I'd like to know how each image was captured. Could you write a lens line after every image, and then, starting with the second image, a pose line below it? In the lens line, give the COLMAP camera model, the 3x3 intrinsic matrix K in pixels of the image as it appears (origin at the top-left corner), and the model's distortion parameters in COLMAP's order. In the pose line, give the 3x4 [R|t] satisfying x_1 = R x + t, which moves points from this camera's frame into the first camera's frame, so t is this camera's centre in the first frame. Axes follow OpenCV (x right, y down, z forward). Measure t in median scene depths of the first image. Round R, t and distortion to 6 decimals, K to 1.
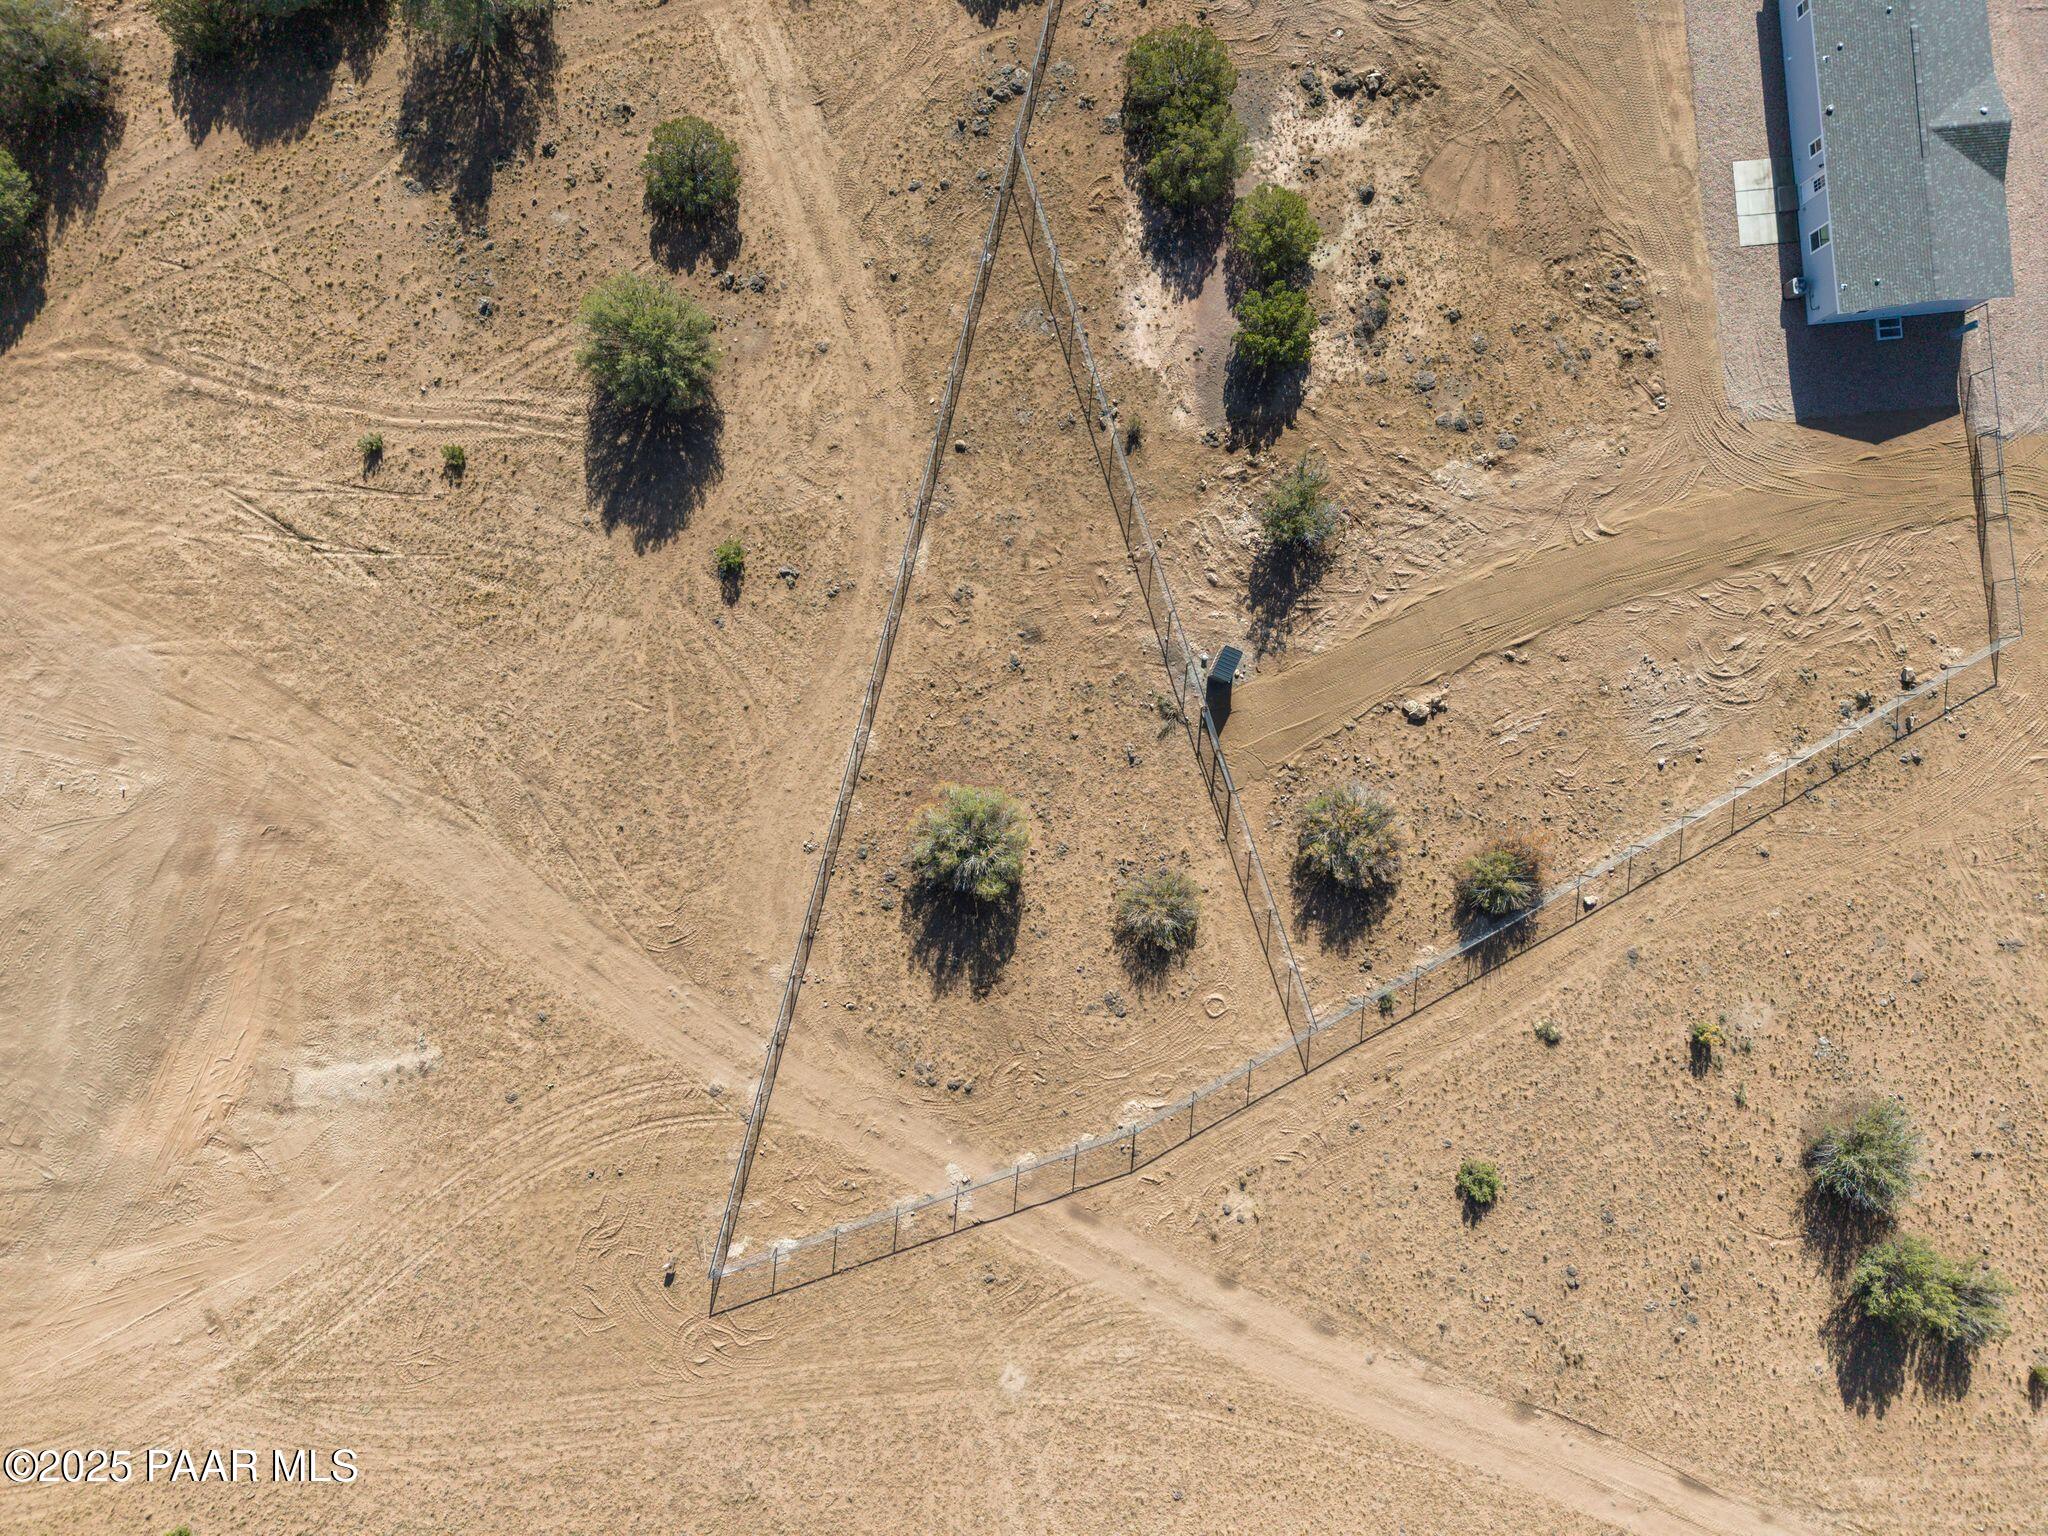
lens RADIAL K [[1364.2, 0, 1015.4], [0, 1364.2, 781.5], [0, 0, 1]] dist [0.023669, -0.019441]
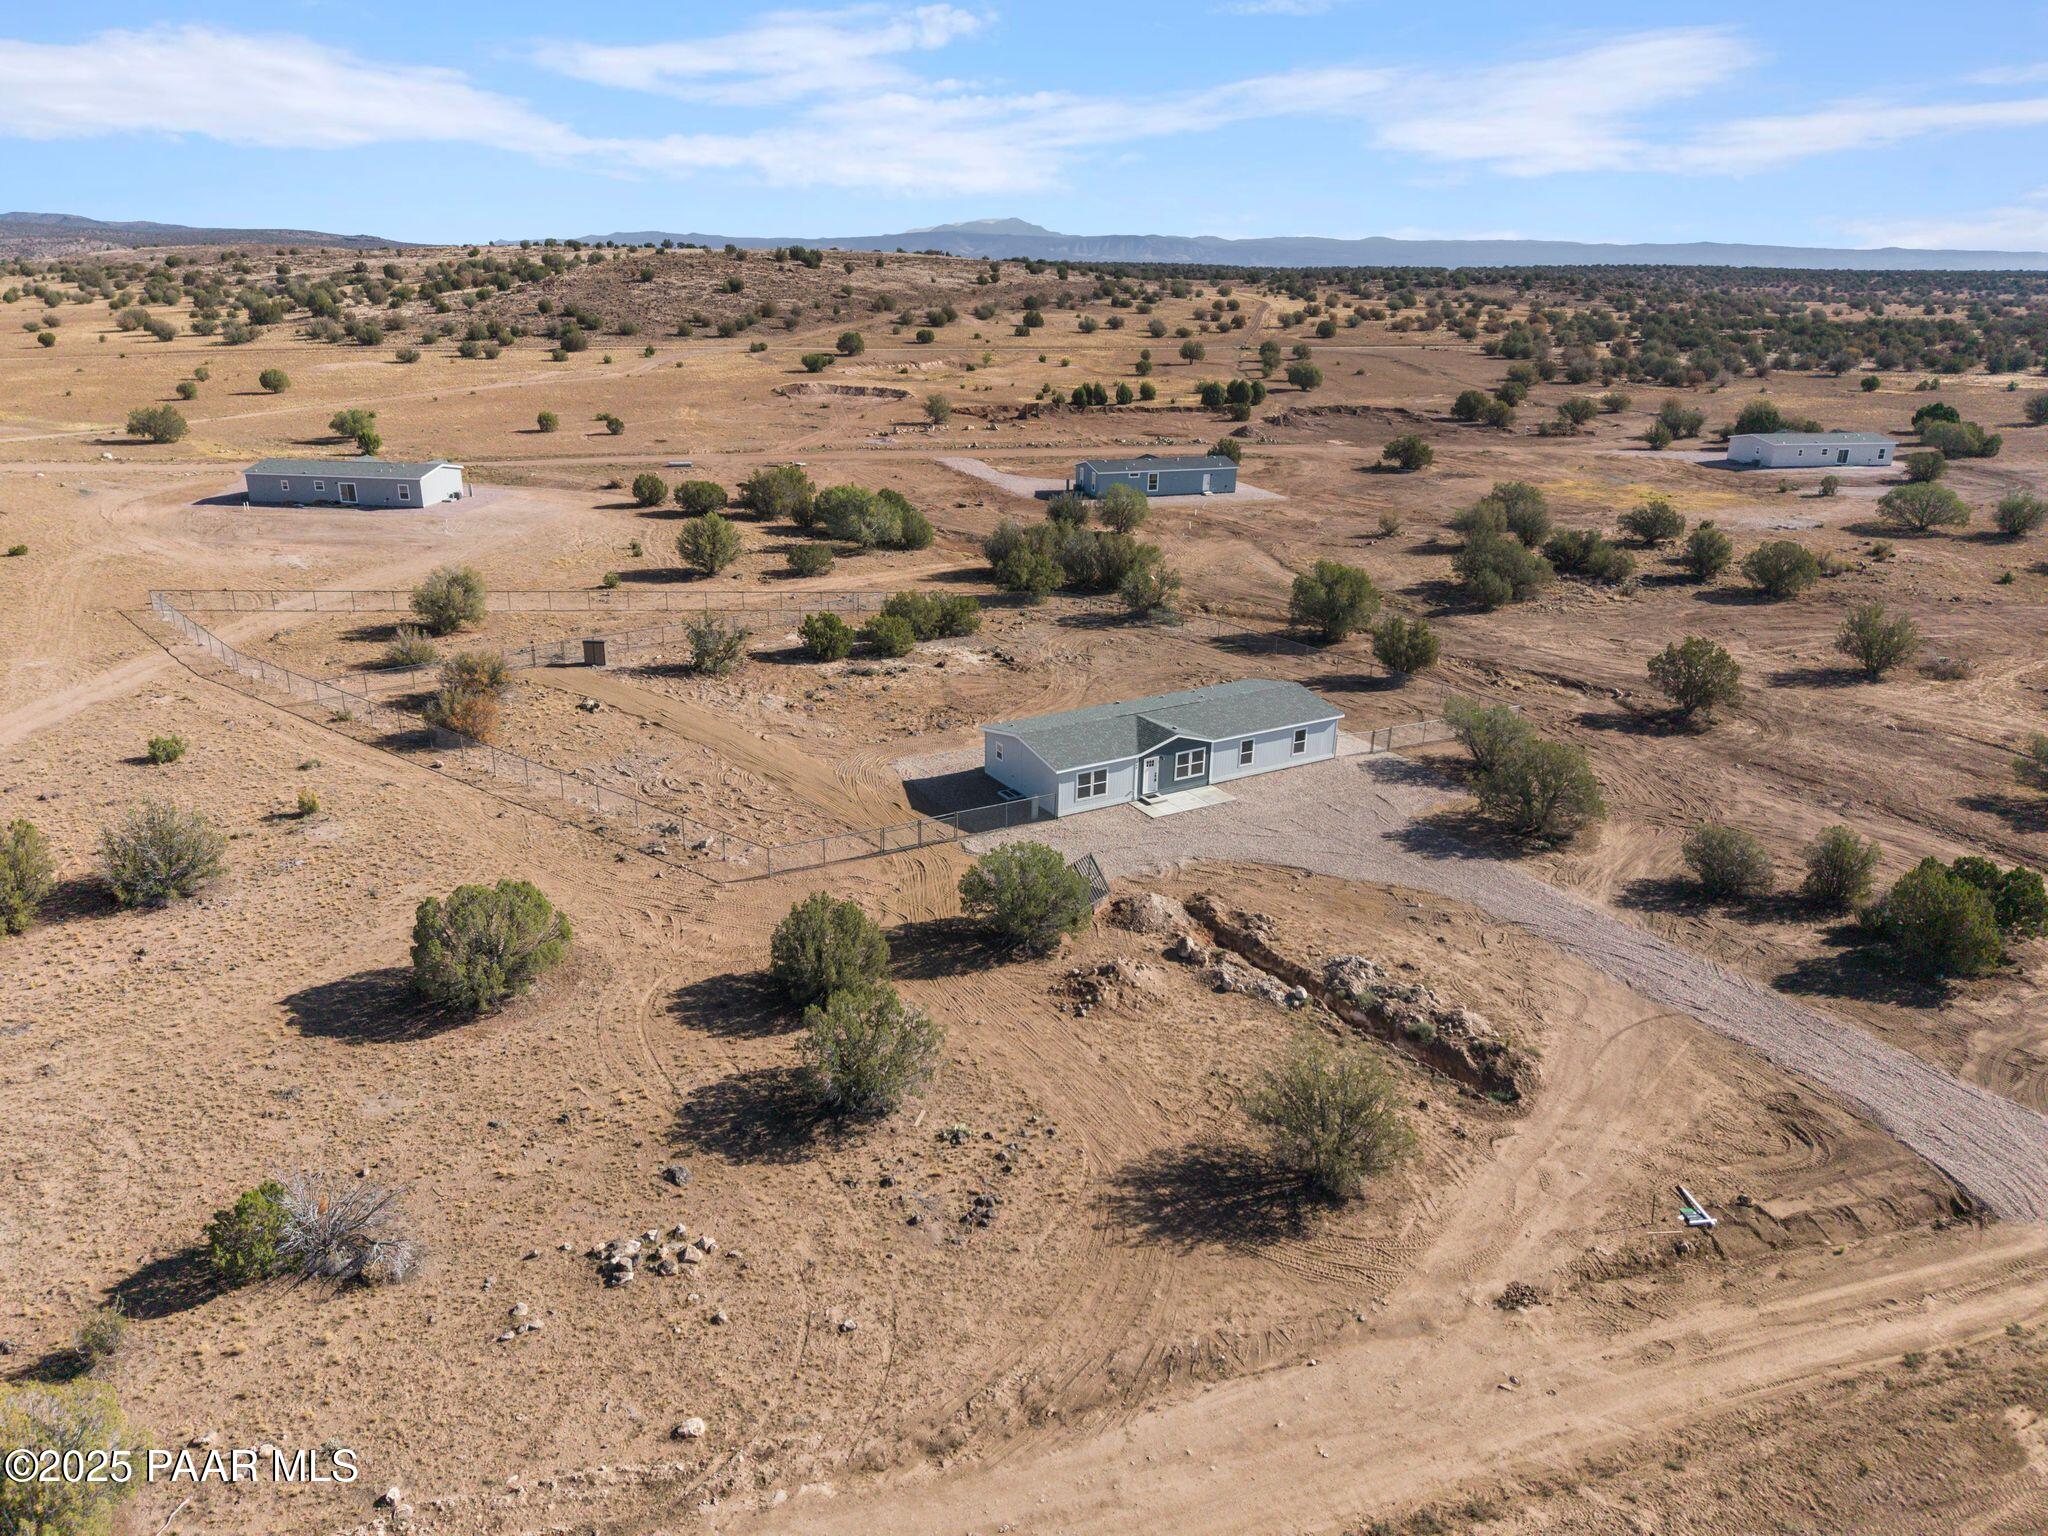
lens RADIAL K [[1362.7, 0, 1016.1], [0, 1362.7, 774.4], [0, 0, 1]] dist [0.043213, -0.046409]
pose [[0.427870, 0.296835, -0.853707, 1.639696], [-0.903786, 0.130174, -0.407707, 0.123468], [-0.009892, 0.946015, 0.323973, 0.643910]]
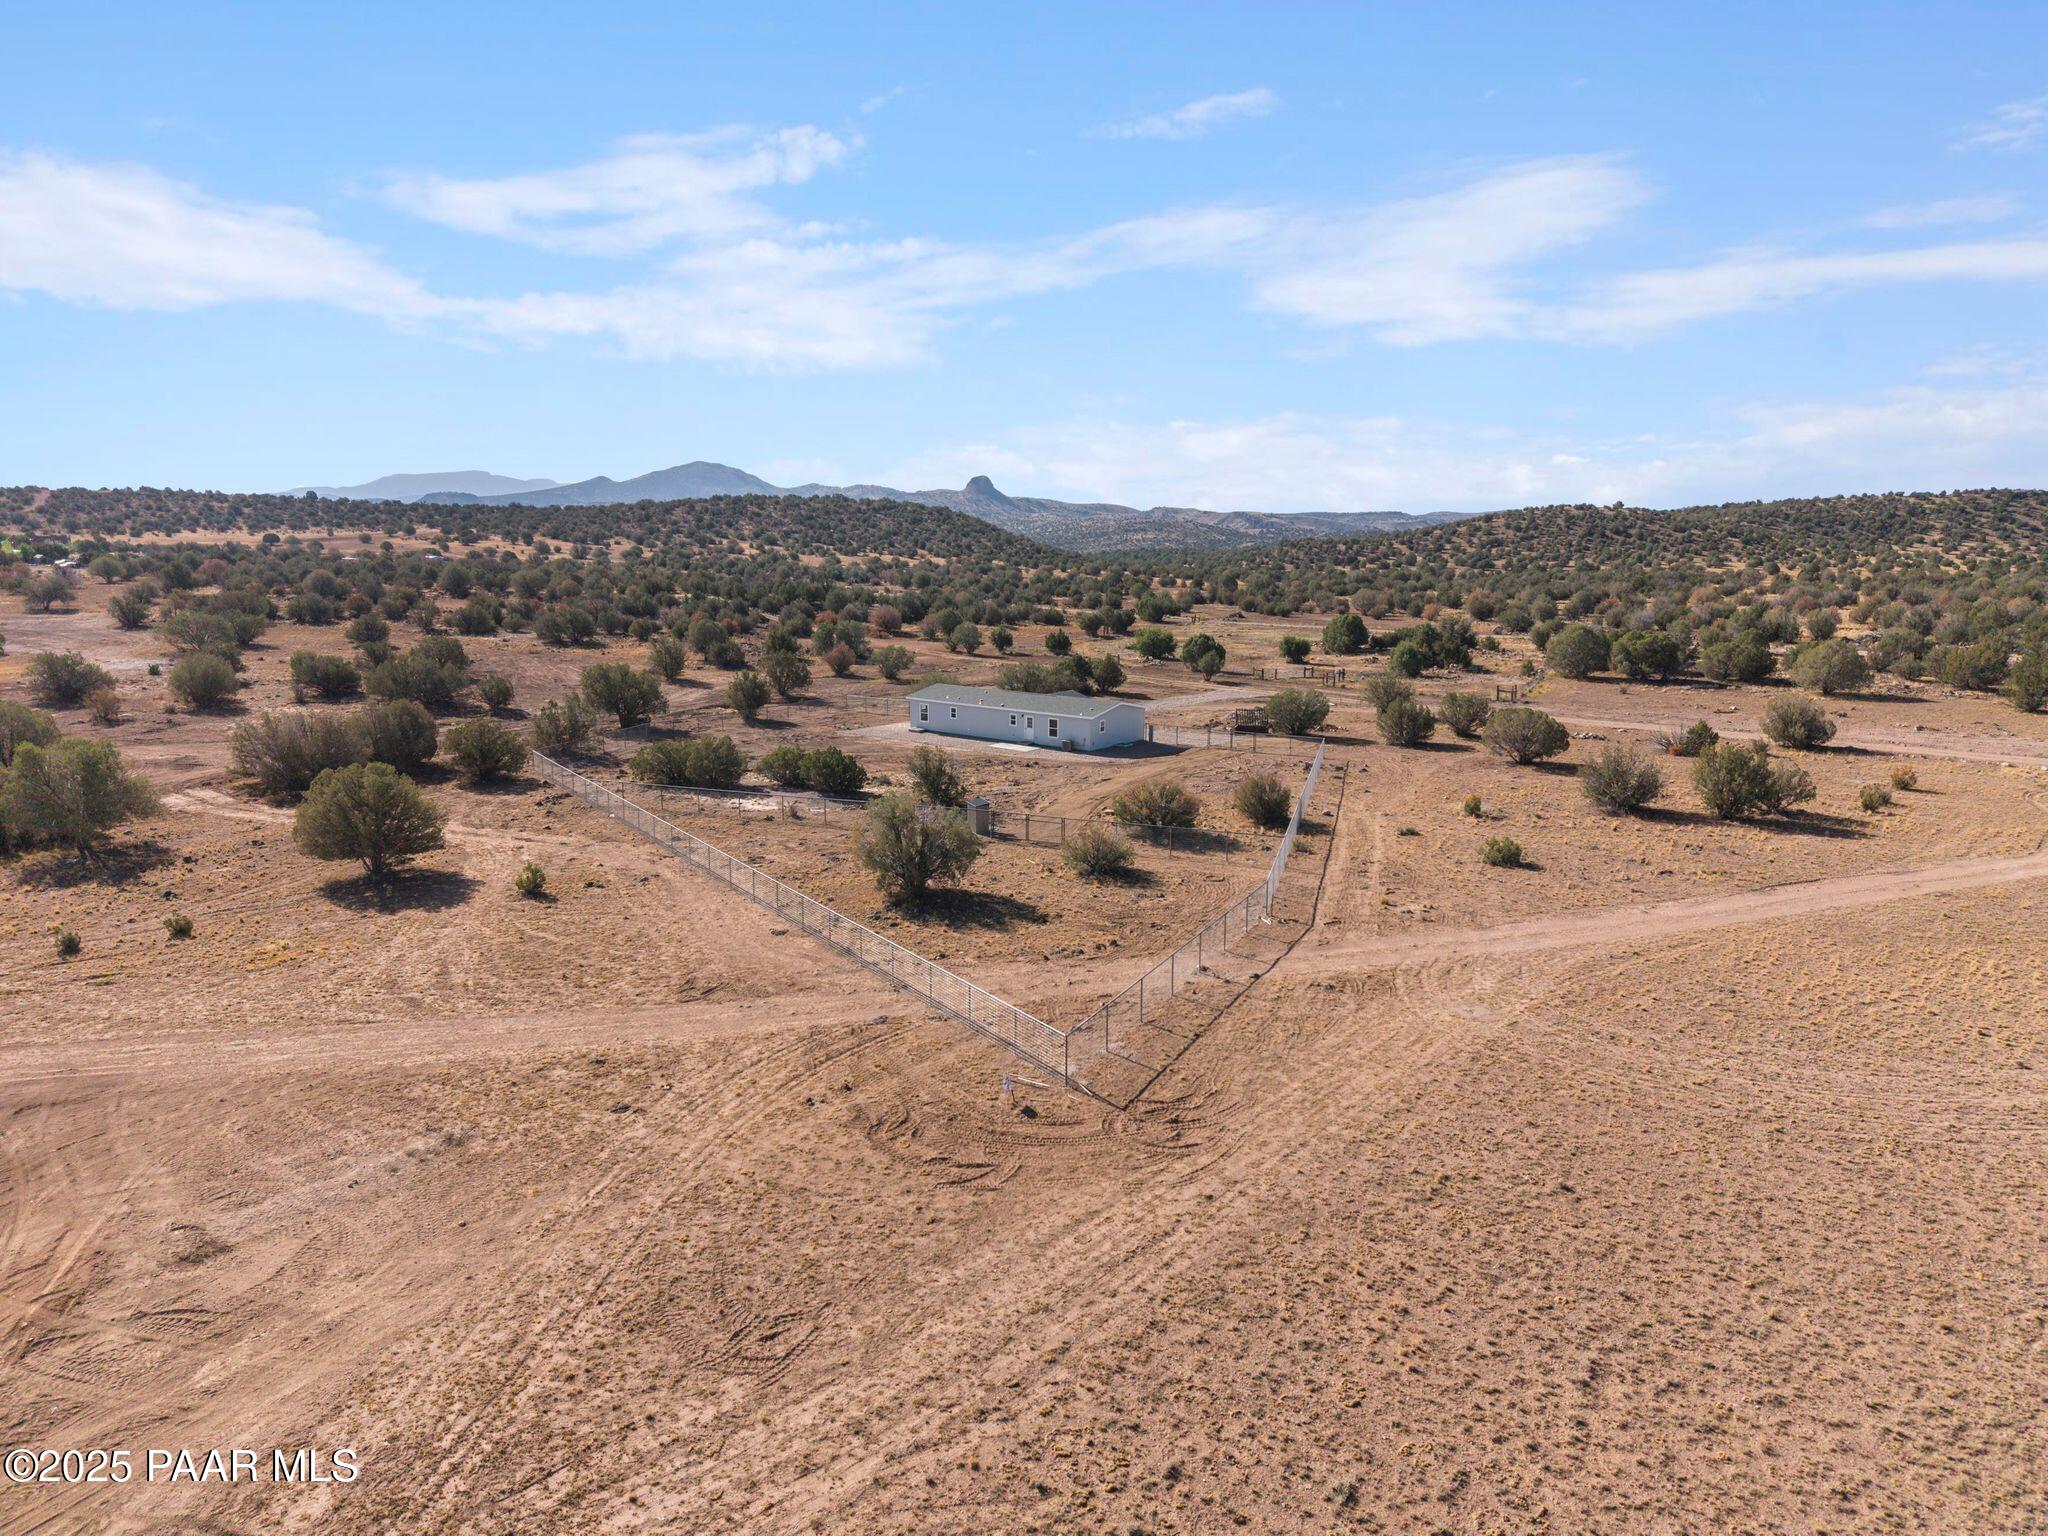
lens RADIAL K [[1362.7, 0, 1016.1], [0, 1362.7, 774.4], [0, 0, 1]] dist [0.043213, -0.046409]
pose [[0.696651, -0.148648, 0.701841, -0.635455], [0.717237, 0.122818, -0.685921, 0.734646], [0.015762, 0.981234, 0.192177, 0.739279]]
